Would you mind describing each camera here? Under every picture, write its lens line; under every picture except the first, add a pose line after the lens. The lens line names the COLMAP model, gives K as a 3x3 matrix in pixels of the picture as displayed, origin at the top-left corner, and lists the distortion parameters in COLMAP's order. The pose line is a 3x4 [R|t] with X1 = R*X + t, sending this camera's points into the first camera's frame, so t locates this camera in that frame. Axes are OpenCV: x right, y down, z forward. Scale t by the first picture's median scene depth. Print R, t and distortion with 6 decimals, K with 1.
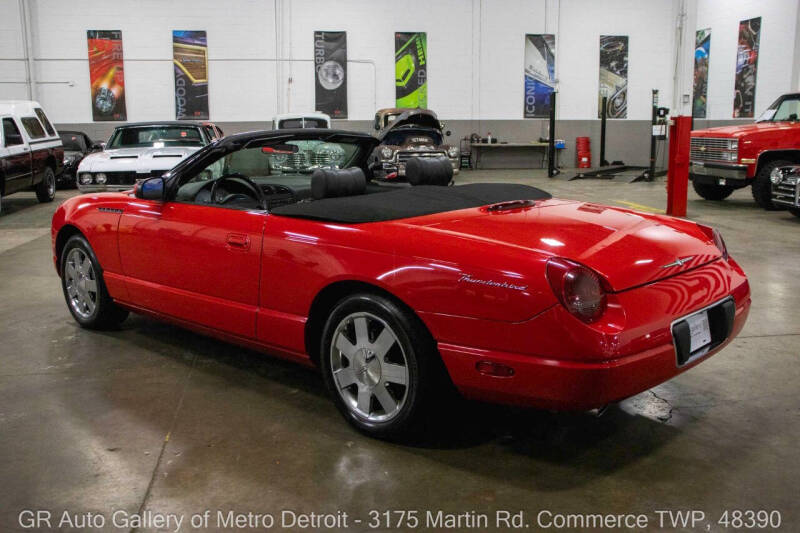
lens RADIAL K [[826.4, 0, 409.8], [0, 826.4, 275.3], [0, 0, 1]] dist [-0.080648, 0.116014]
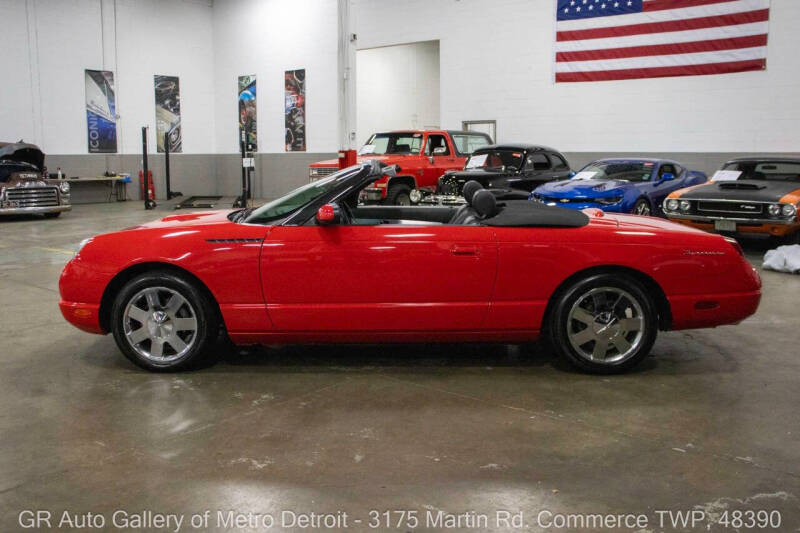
lens RADIAL K [[800.7, 0, 408.2], [0, 800.7, 274.1], [0, 0, 1]] dist [-0.085473, 0.097252]
pose [[0.728283, -0.098629, 0.678142, -0.276192], [0.123939, 0.992227, 0.011207, -0.008057], [-0.673976, 0.075887, 0.734845, 0.048060]]
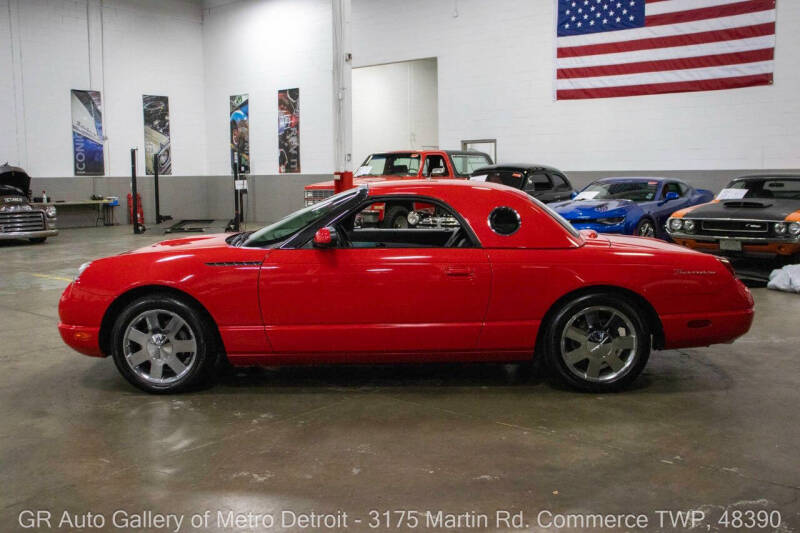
lens RADIAL K [[850.3, 0, 400.0], [0, 850.3, 266.5], [0, 0, 1]] dist [-0.025906, 0.034336]
pose [[0.734260, -0.077151, 0.674470, -0.292965], [0.131602, 0.990851, -0.029927, -0.005922], [-0.665990, 0.110736, 0.737696, 0.027596]]
